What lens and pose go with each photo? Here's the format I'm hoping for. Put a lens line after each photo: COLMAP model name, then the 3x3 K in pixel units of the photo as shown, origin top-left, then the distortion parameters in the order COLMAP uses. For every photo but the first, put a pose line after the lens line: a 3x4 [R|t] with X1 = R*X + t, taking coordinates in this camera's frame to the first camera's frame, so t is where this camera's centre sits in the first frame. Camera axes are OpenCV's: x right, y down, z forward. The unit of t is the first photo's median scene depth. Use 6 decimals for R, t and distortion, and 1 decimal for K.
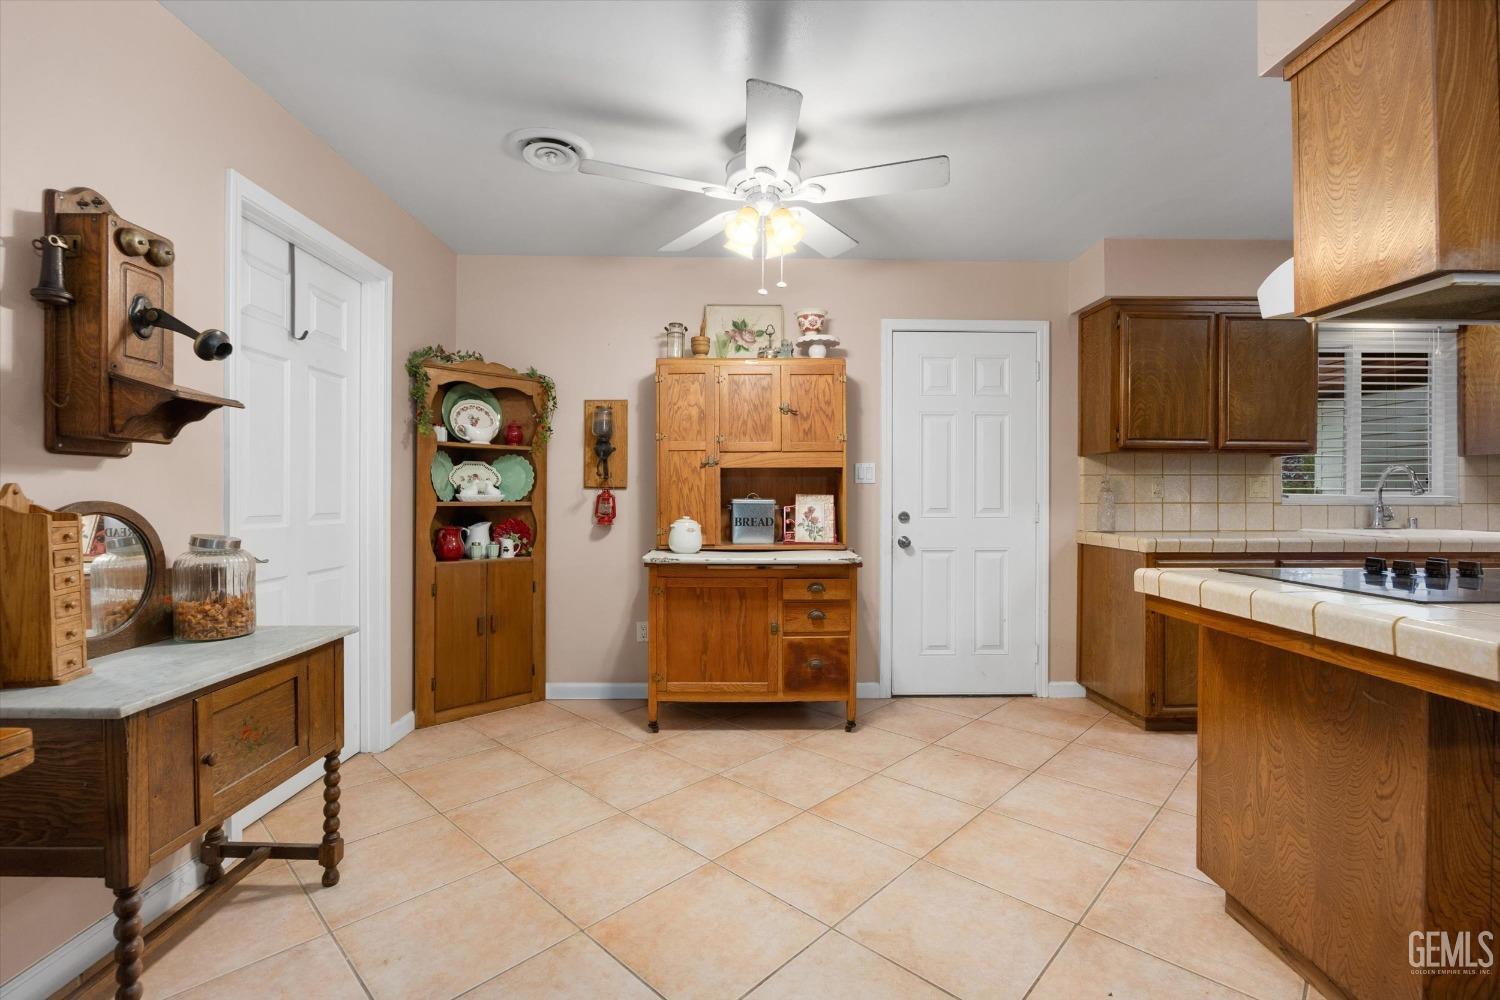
lens RADIAL K [[667.8, 0, 750.0], [0, 667.8, 500.0], [0, 0, 1]] dist [-0.004647, -0.000315]
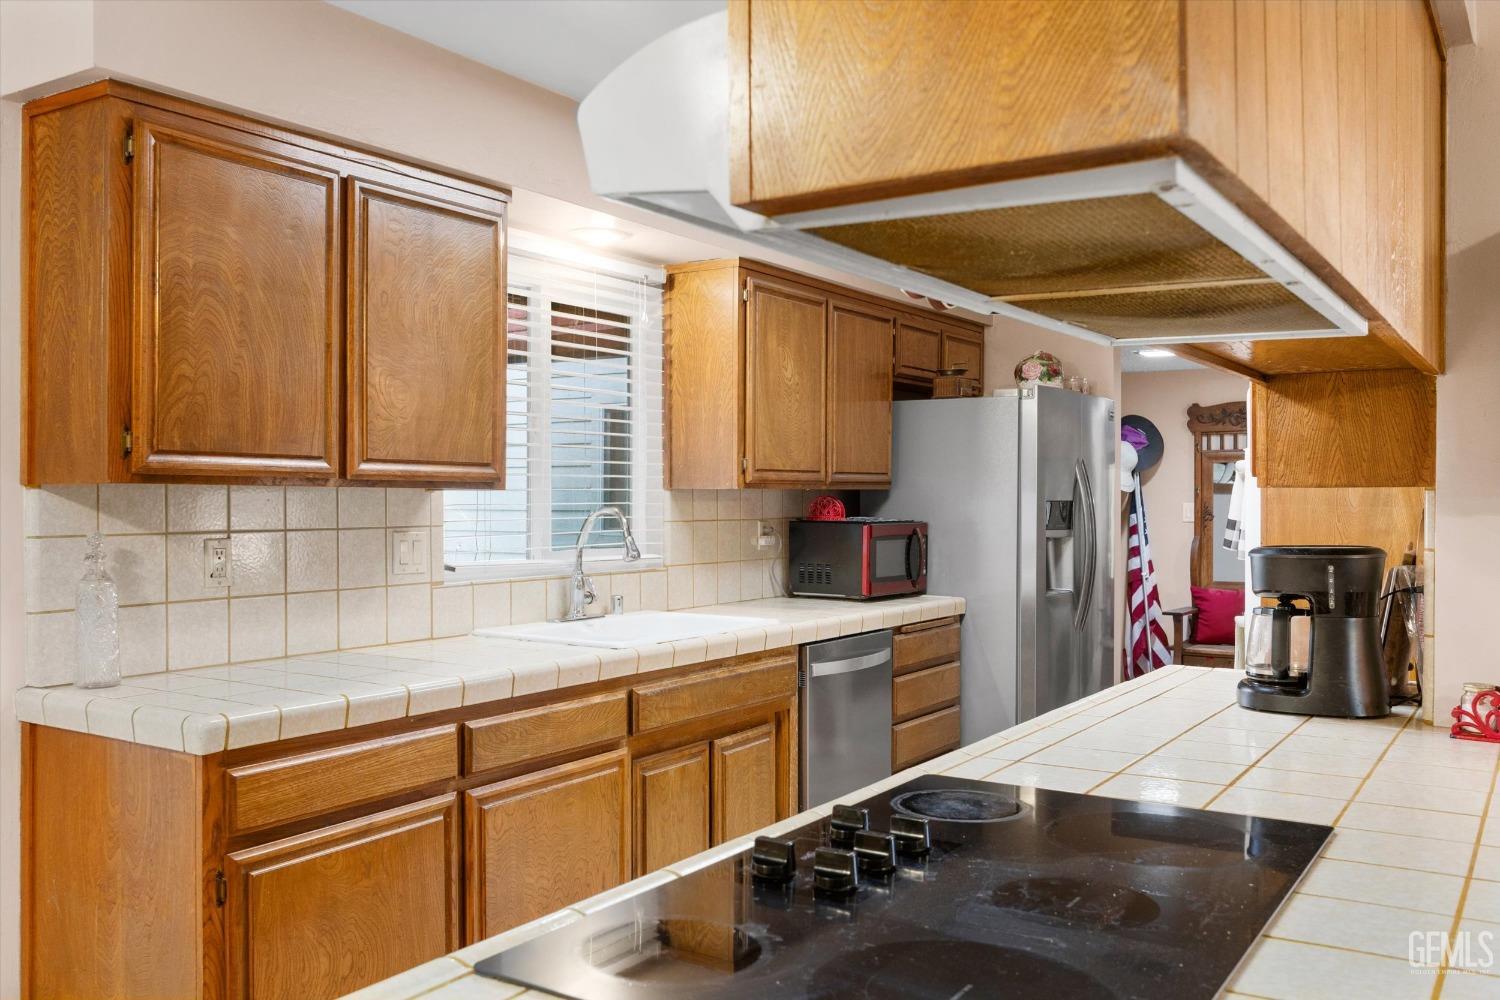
lens RADIAL K [[1265.8, 0, 750.0], [0, 1265.8, 500.0], [0, 0, 1]] dist [-0.005814, -0.002600]
pose [[0.561640, -0.002403, 0.827378, 0.149465], [0.002323, 0.999996, 0.001327, -0.062063], [-0.827379, 0.001176, 0.561643, 0.292630]]
